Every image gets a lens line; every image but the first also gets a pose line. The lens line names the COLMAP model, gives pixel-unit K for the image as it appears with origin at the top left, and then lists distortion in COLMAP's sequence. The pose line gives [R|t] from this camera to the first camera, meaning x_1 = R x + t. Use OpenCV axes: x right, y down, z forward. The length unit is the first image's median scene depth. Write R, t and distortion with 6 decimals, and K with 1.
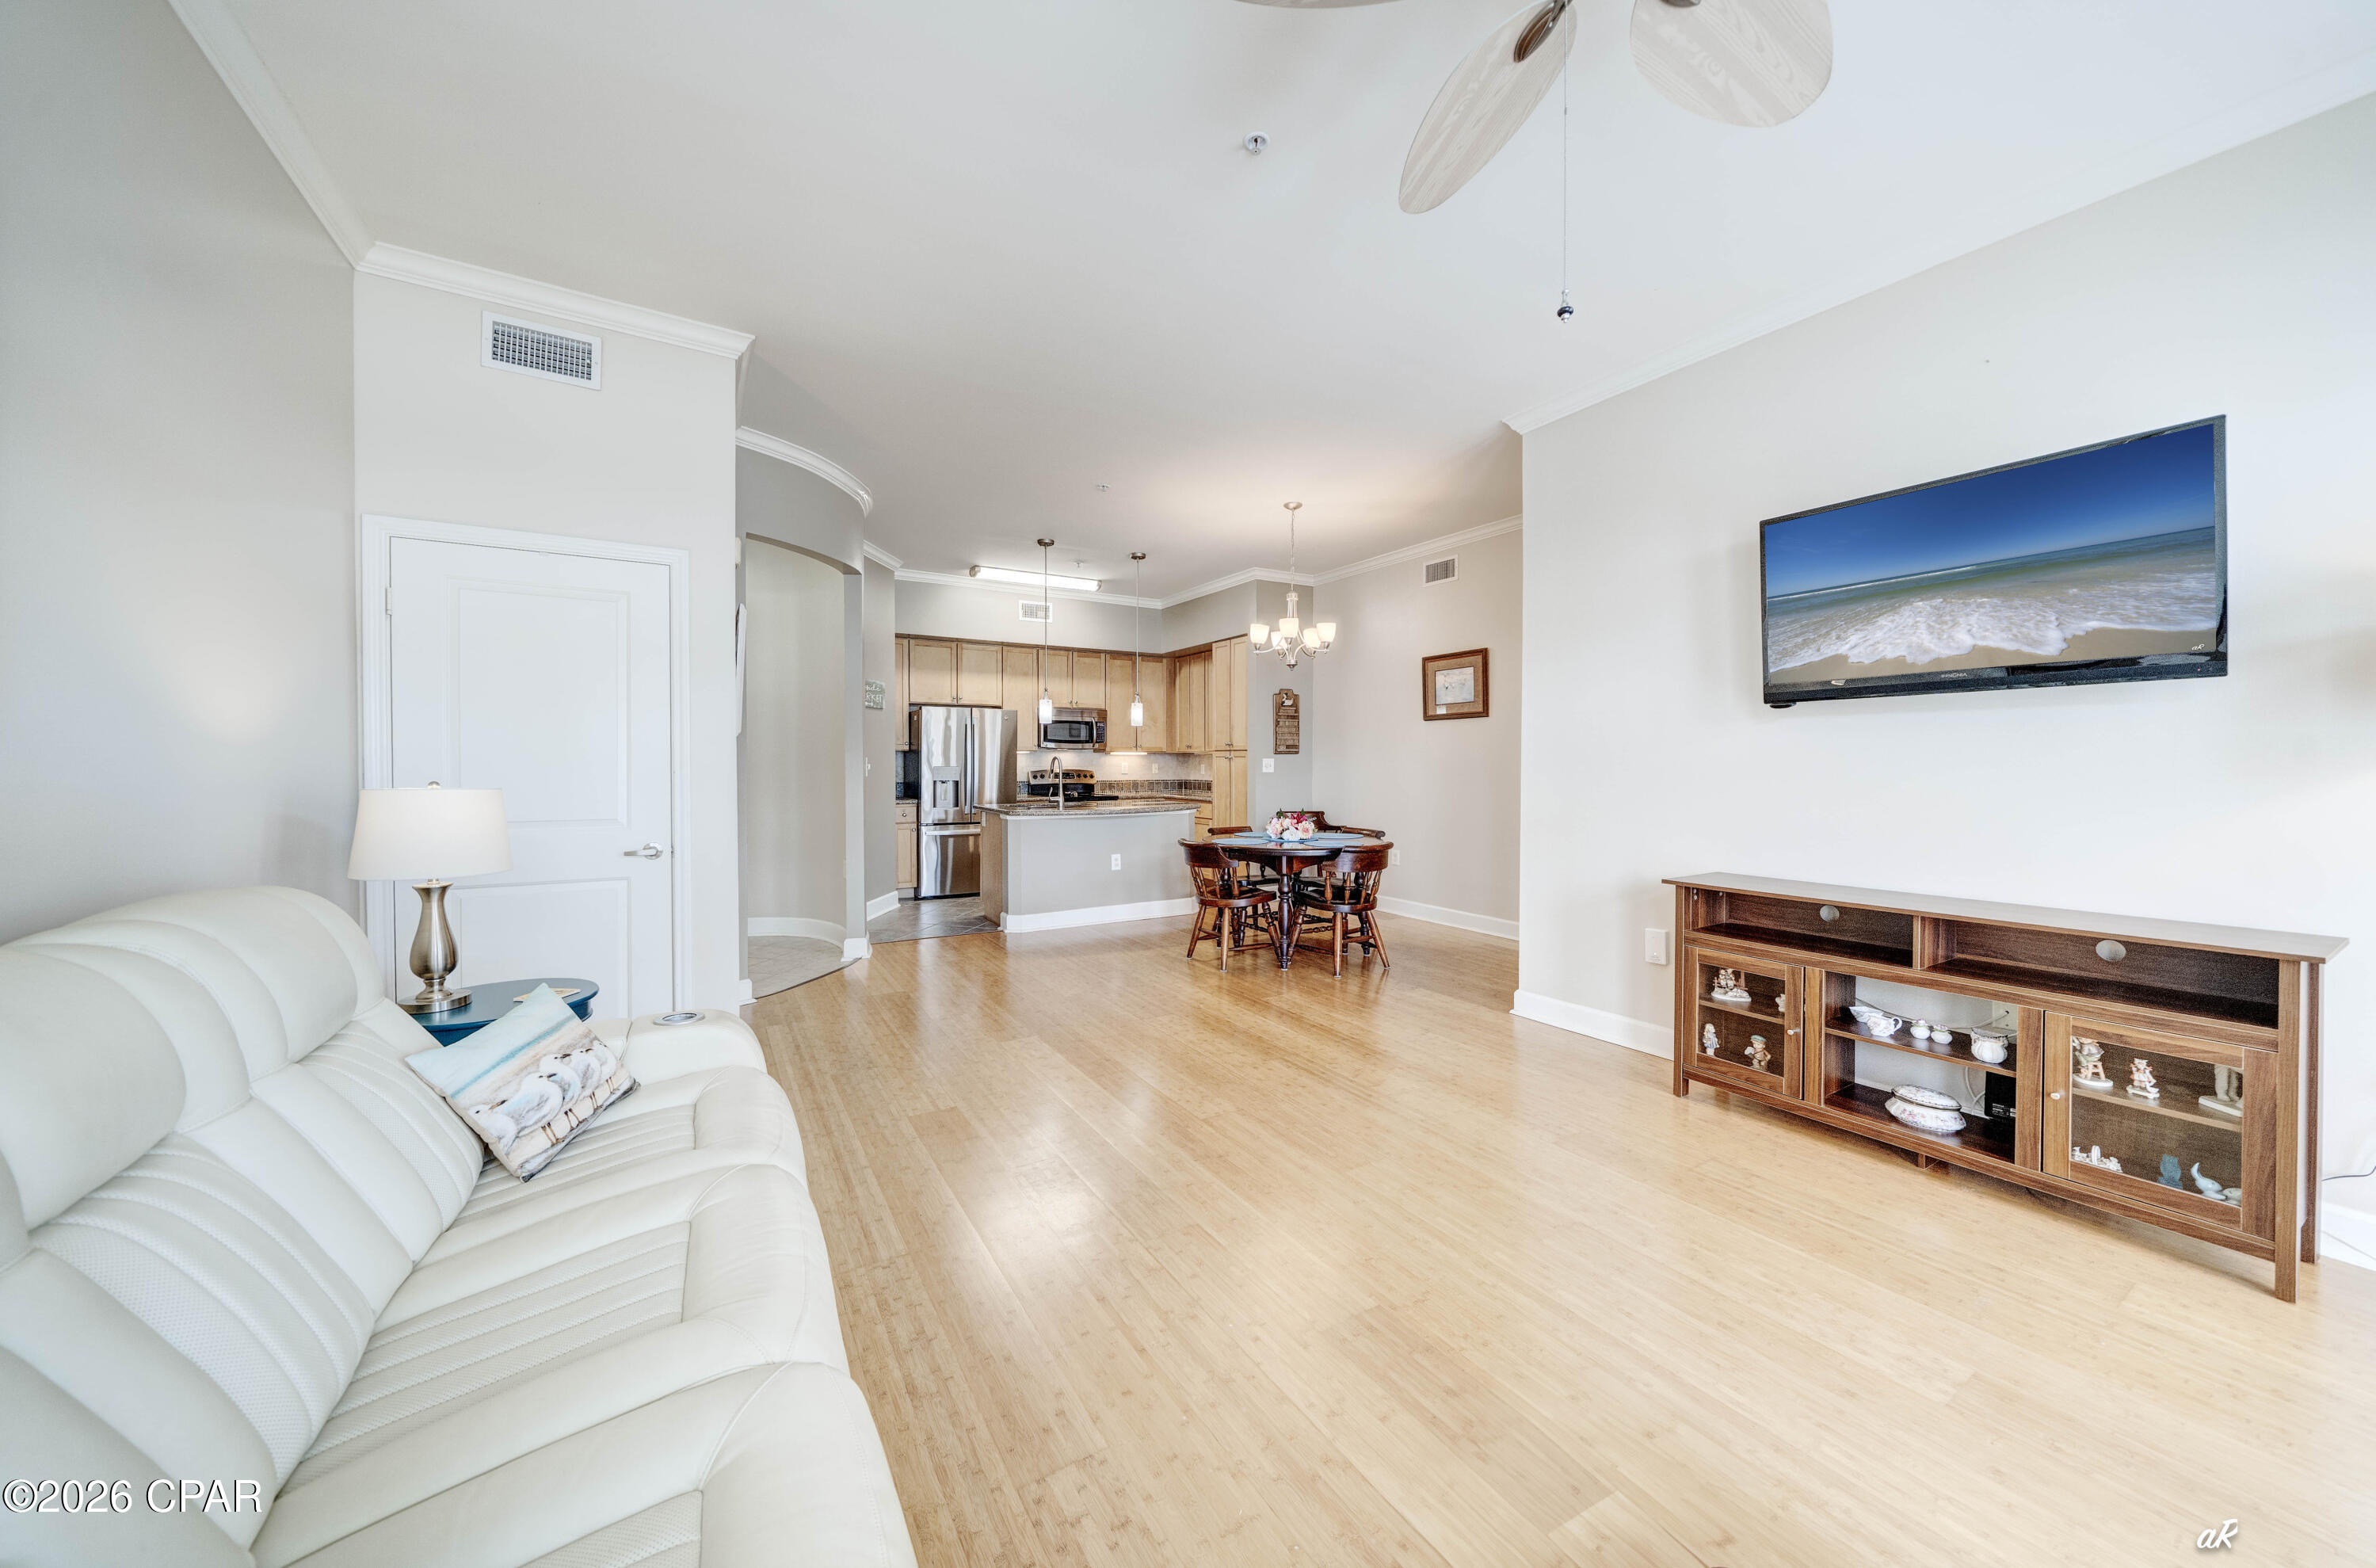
lens RADIAL K [[826.7, 0, 1174.8], [0, 826.7, 745.4], [0, 0, 1]] dist [-0.006267, -0.000546]
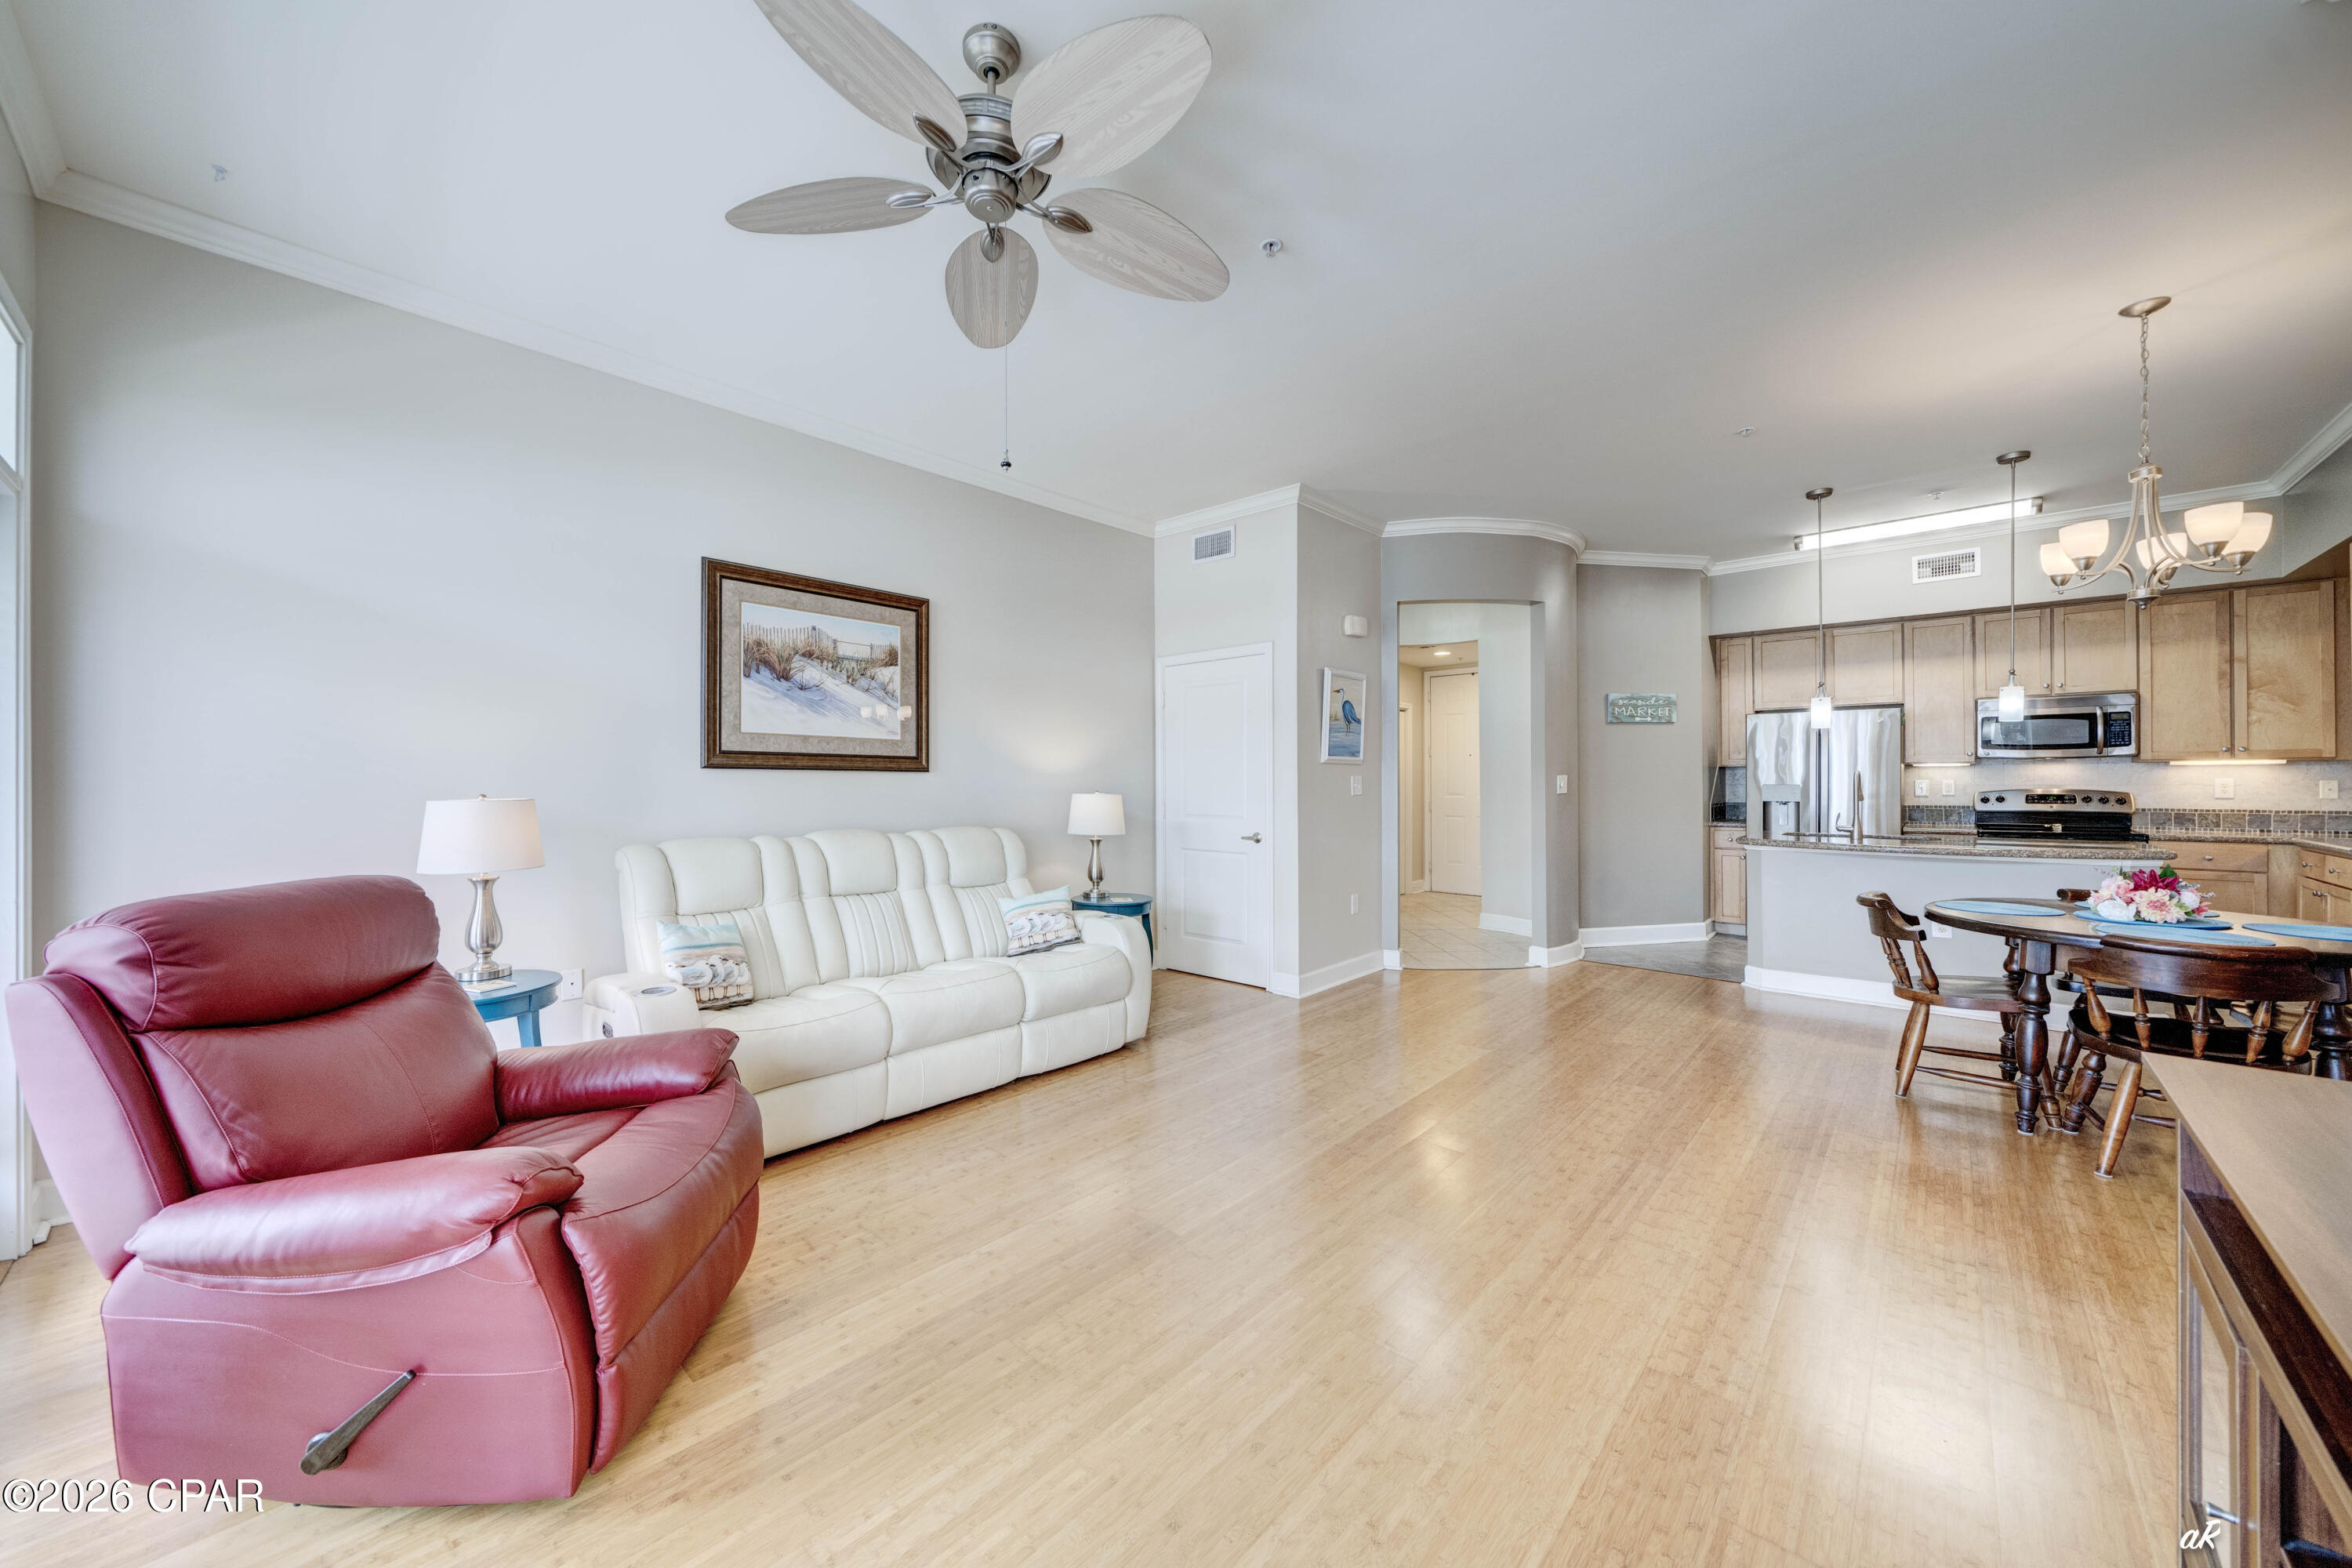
lens RADIAL K [[818.3, 0, 1145.6], [0, 818.3, 784.9], [0, 0, 1]] dist [-0.006267, -0.000546]
pose [[0.274130, 0.005882, -0.961675, 0.431897], [0.026645, 0.999551, 0.013709, -0.003272], [0.961324, -0.029382, 0.273850, 0.196924]]
